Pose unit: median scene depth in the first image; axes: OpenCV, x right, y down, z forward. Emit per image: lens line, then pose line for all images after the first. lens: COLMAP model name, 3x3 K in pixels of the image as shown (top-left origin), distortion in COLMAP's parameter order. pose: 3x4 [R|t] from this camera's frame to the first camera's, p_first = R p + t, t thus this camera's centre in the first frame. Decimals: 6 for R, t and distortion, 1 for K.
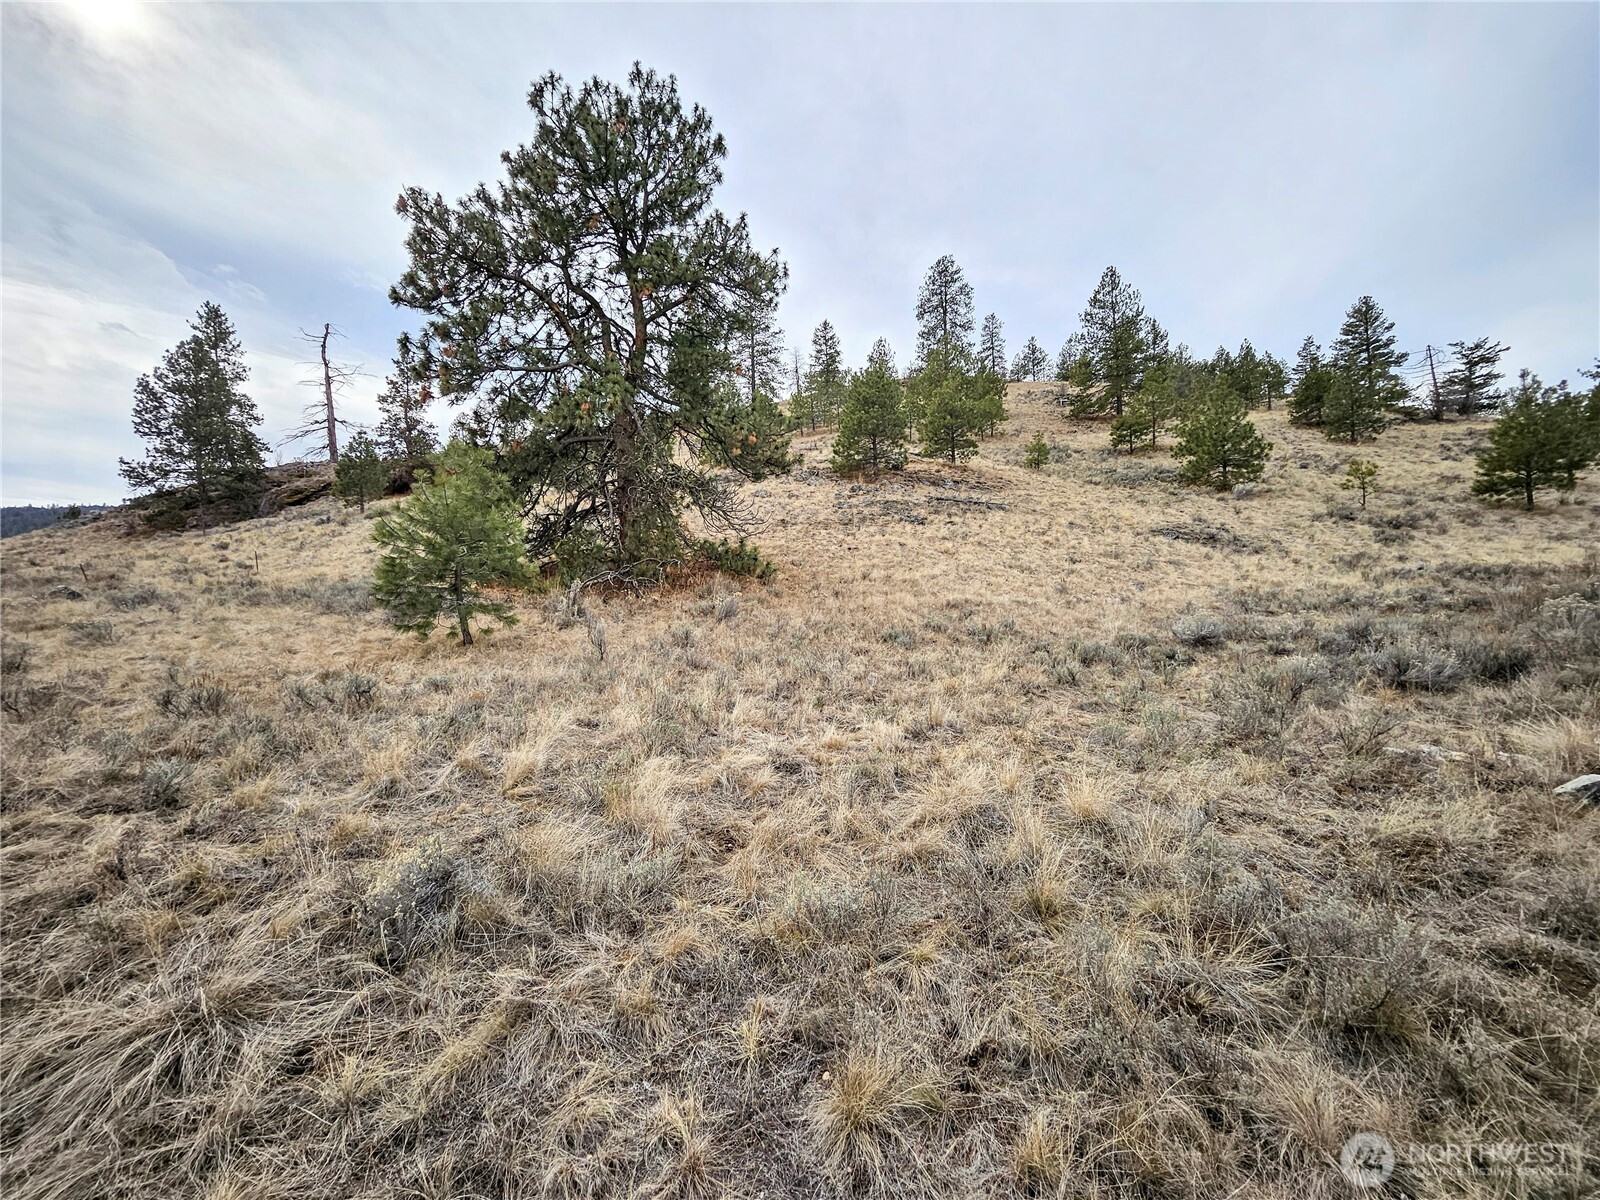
lens RADIAL K [[639.1, 0, 800.1], [0, 639.1, 624.9], [0, 0, 1]] dist [-0.002549, -0.000083]
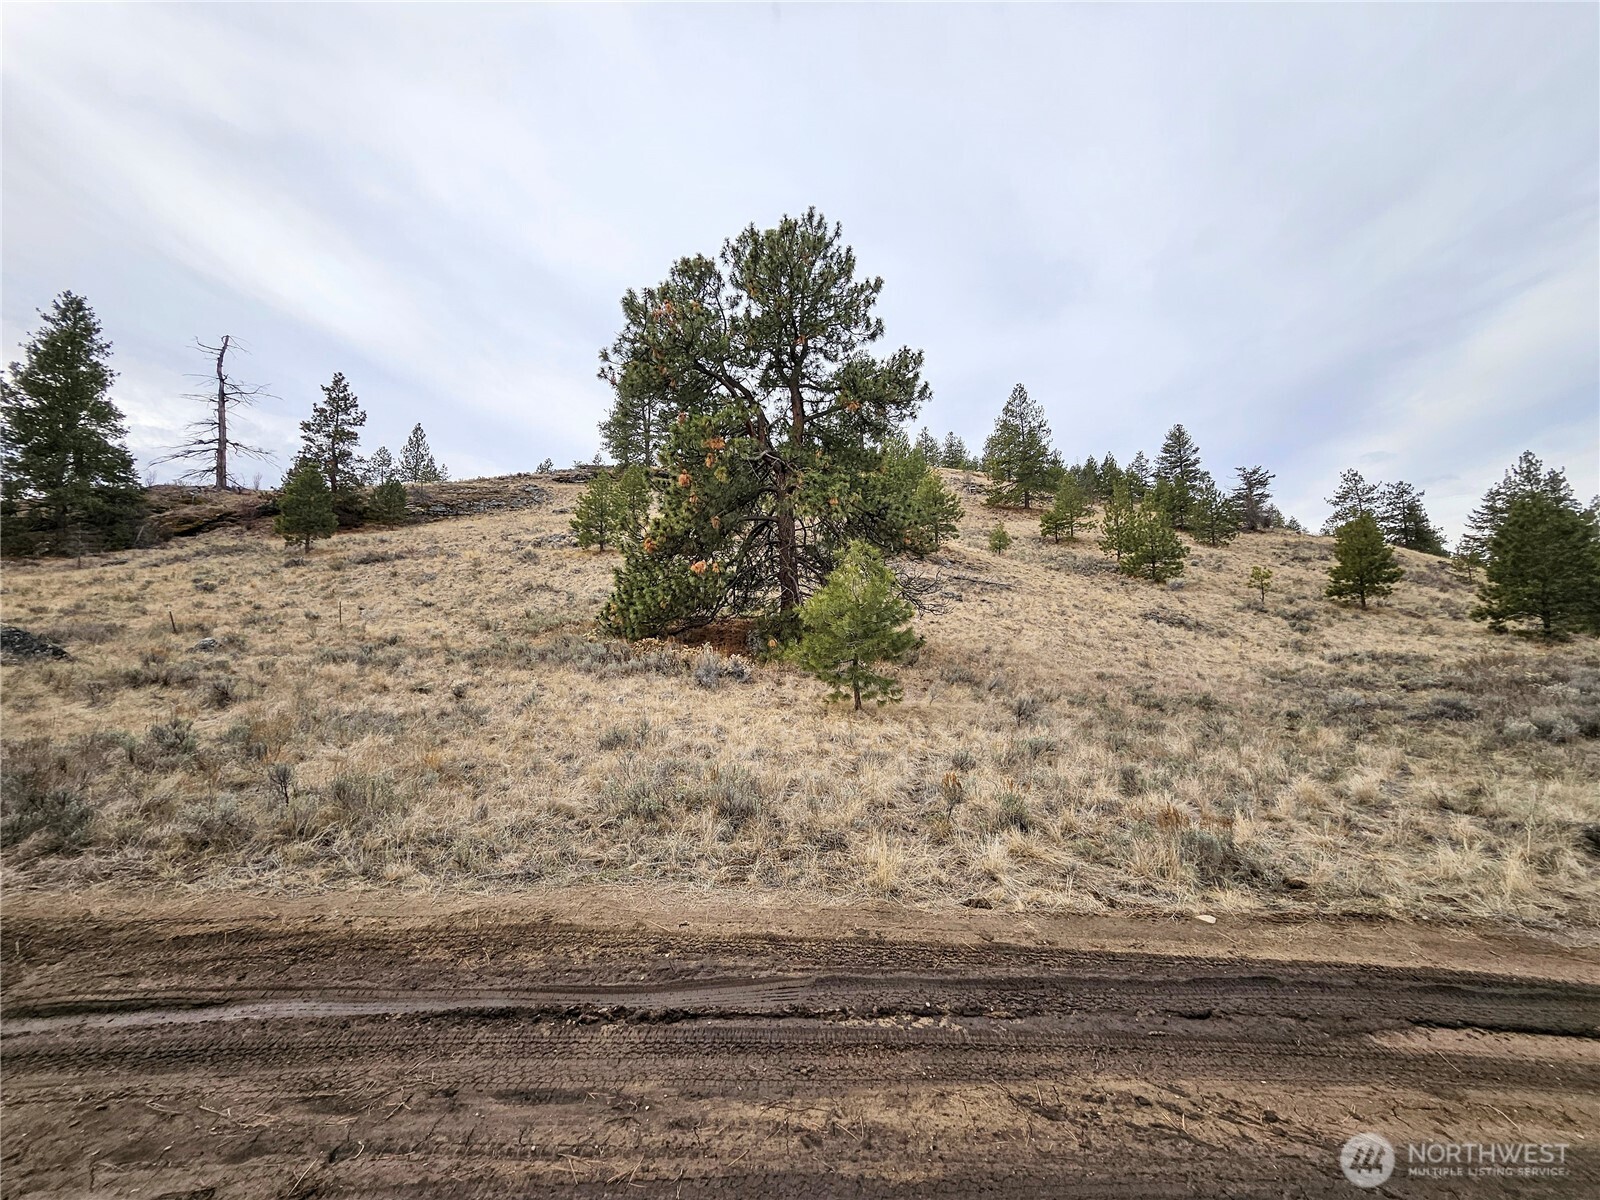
lens RADIAL K [[634.5, 0, 795.8], [0, 634.5, 638.8], [0, 0, 1]] dist [0.002320, 0.000207]
pose [[0.971886, 0.027504, 0.233841, -0.177745], [-0.013600, 0.998053, -0.060867, -0.006244], [-0.235059, 0.055976, 0.970368, -0.027080]]
